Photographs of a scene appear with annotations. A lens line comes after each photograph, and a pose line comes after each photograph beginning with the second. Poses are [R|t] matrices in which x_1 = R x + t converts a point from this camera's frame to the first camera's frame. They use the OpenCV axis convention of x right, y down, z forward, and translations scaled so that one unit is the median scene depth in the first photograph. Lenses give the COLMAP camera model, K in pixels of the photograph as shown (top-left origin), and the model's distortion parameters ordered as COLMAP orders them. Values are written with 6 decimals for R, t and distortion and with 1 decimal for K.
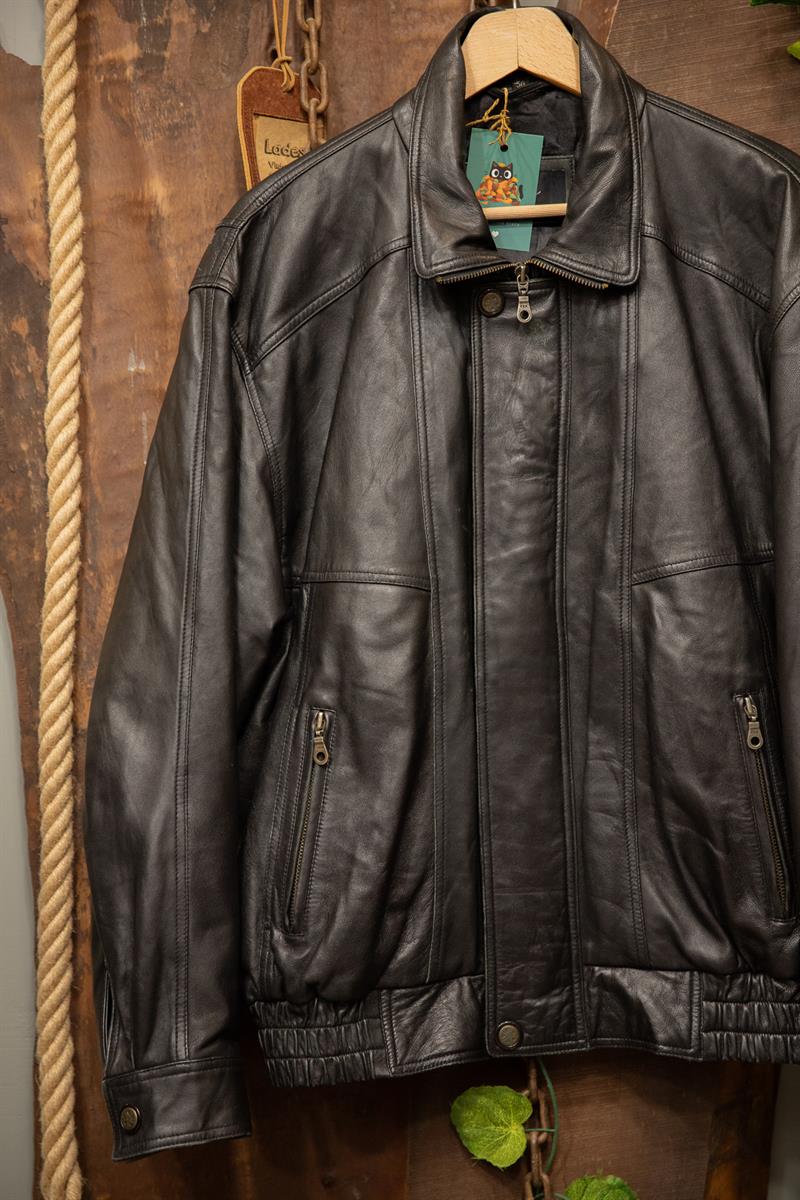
lens RADIAL K [[2144.3, 0, 413.0], [0, 2144.3, 605.6], [0, 0, 1]] dist [0.149841, 0.142233]
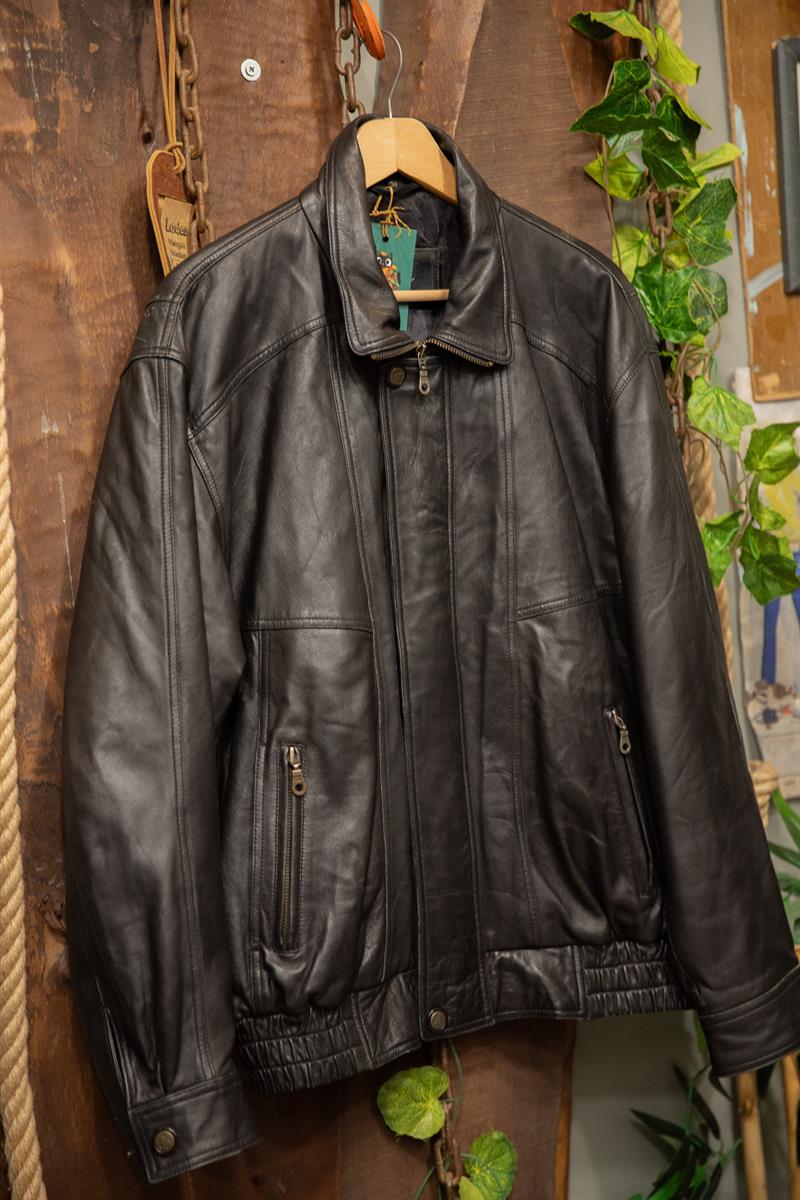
lens RADIAL K [[2159.4, 0, 368.3], [0, 2159.4, 610.8], [0, 0, 1]] dist [0.145926, 0.270538]
pose [[0.876442, -0.037281, 0.480062, -0.526414], [0.039252, 0.999212, 0.005935, -0.024719], [-0.479905, 0.013642, 0.877214, 0.010122]]
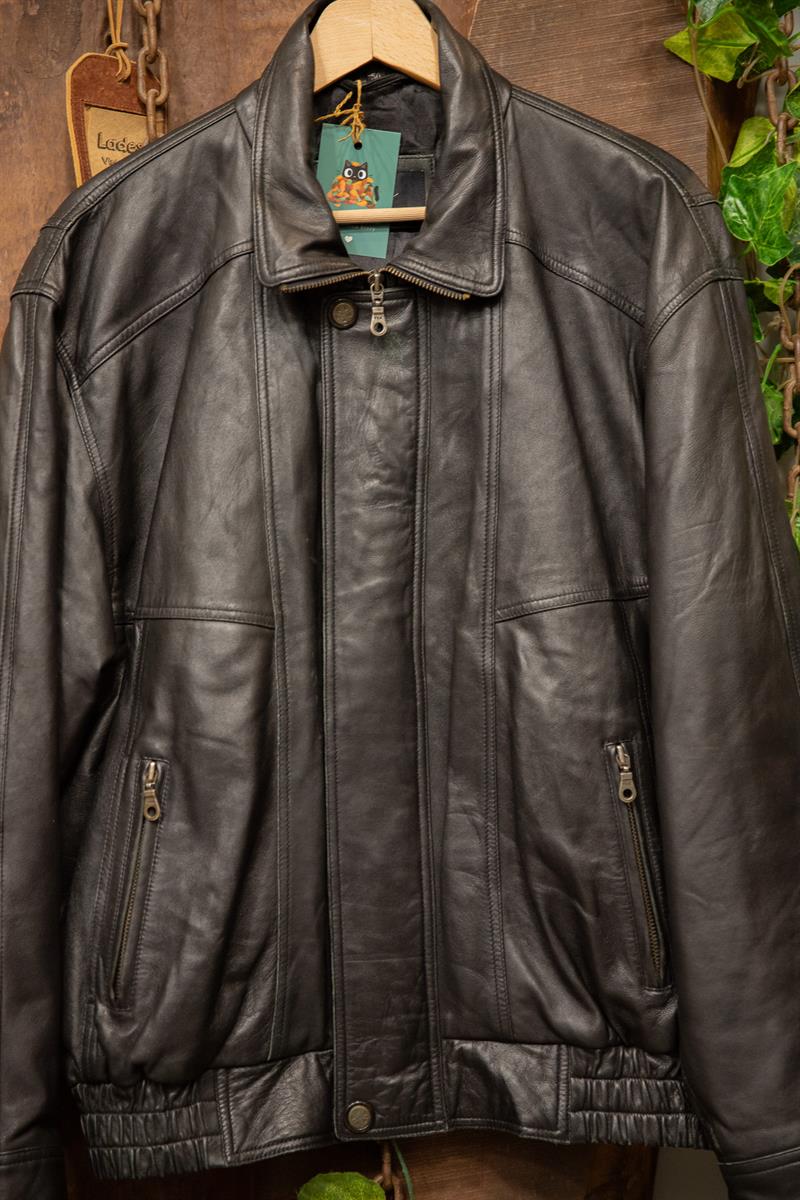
lens RADIAL K [[2144.3, 0, 413.0], [0, 2144.3, 605.6], [0, 0, 1]] dist [0.149841, 0.142233]
pose [[0.999365, 0.002273, 0.035561, 0.033851], [-0.002004, 0.999969, -0.007604, -0.009657], [-0.035578, 0.007528, 0.999339, 0.085029]]
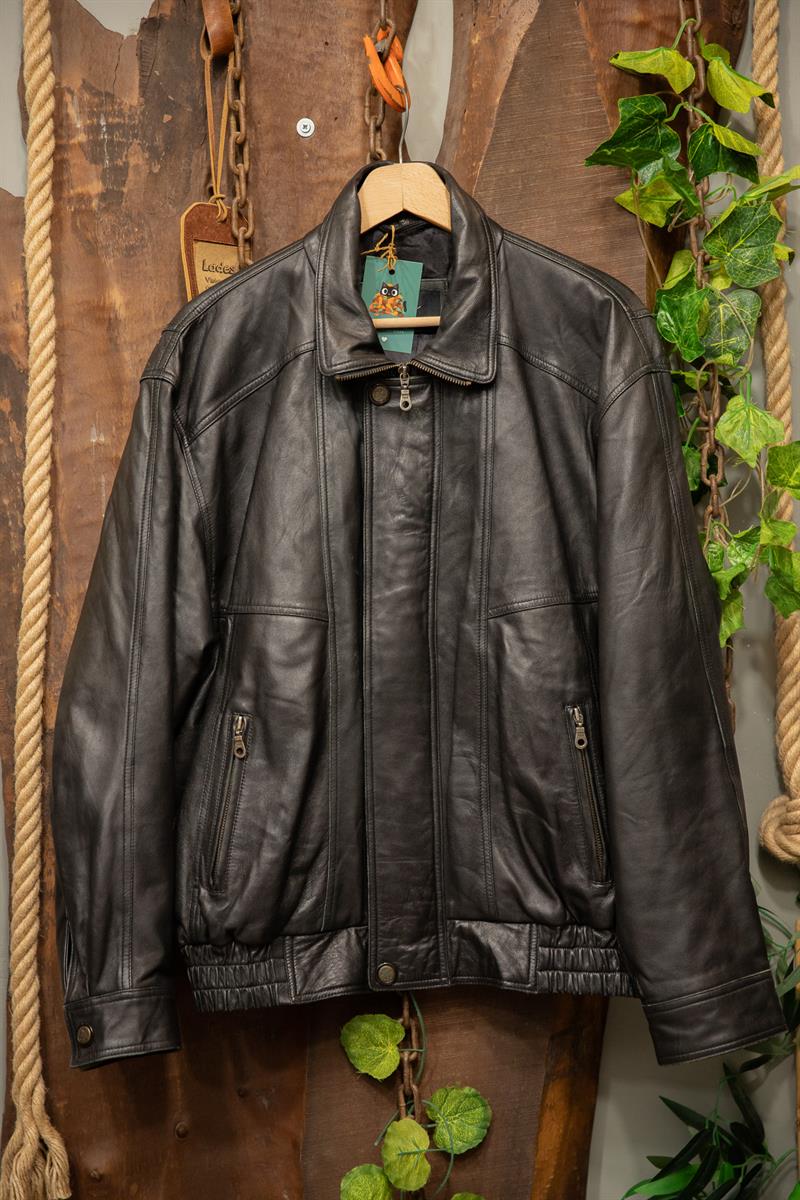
lens RADIAL K [[2144.3, 0, 413.0], [0, 2144.3, 605.6], [0, 0, 1]] dist [0.149841, 0.142233]
pose [[0.999726, 0.011381, 0.020471, 0.031451], [-0.011209, 0.999901, -0.008492, -0.005950], [-0.020566, 0.008260, 0.999754, -0.262152]]
